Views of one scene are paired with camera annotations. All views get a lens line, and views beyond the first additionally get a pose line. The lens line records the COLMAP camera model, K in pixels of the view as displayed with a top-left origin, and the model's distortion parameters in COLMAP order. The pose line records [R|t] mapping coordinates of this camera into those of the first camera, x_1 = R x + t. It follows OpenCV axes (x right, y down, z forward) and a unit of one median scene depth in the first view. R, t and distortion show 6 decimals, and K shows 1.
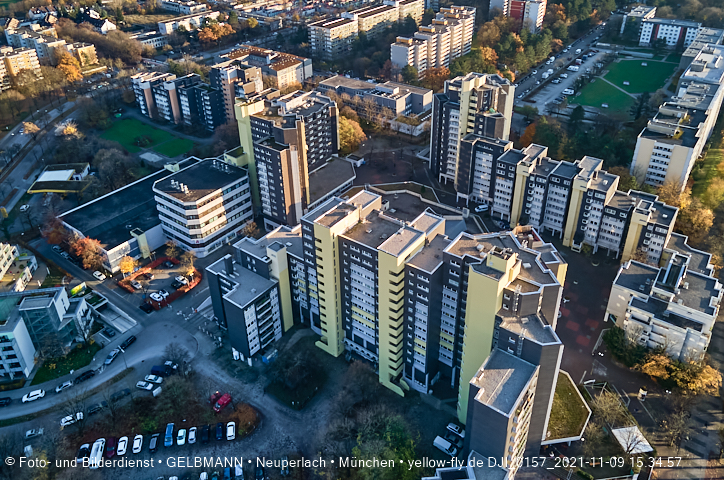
lens RADIAL K [[534.0, 0, 361.8], [0, 534.0, 182.1], [0, 0, 1]] dist [0.036504, 0.004720]
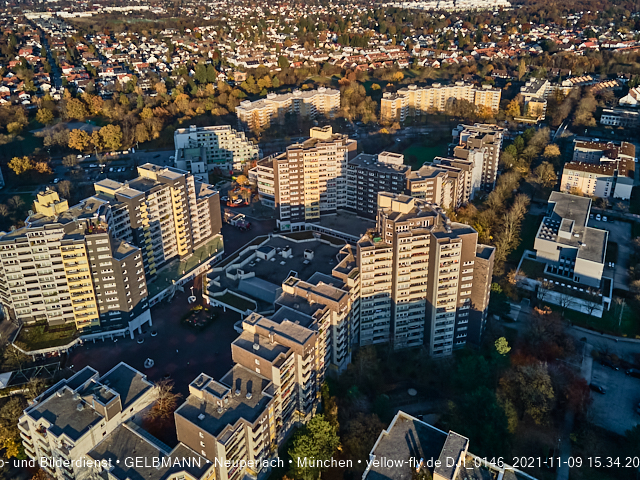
lens RADIAL K [[474.5, 0, 321.5], [0, 474.5, 177.3], [0, 0, 1]] dist [0.033969, 0.005973]
pose [[0.085788, 0.398181, -0.913287, 0.929201], [-0.477128, 0.821135, 0.313186, -0.430085], [0.874637, 0.408887, 0.260427, 0.758890]]
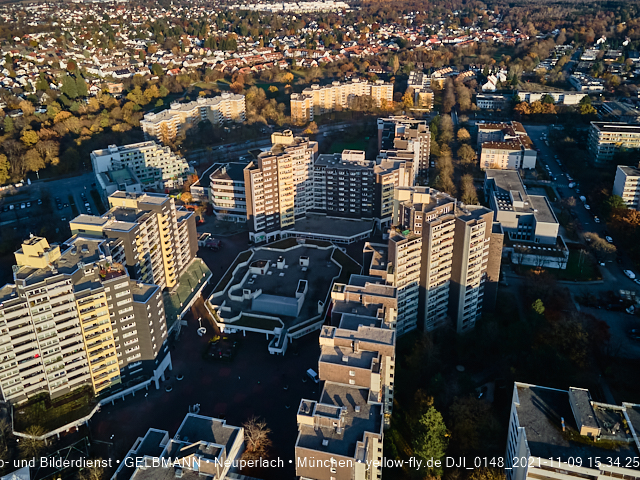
lens RADIAL K [[474.5, 0, 322.4], [0, 474.5, 174.0], [0, 0, 1]] dist [0.033969, 0.005973]
pose [[0.404747, 0.358198, -0.841352, 0.854178], [-0.442188, 0.882025, 0.162792, -0.301982], [0.800406, 0.306146, 0.515388, 0.520850]]
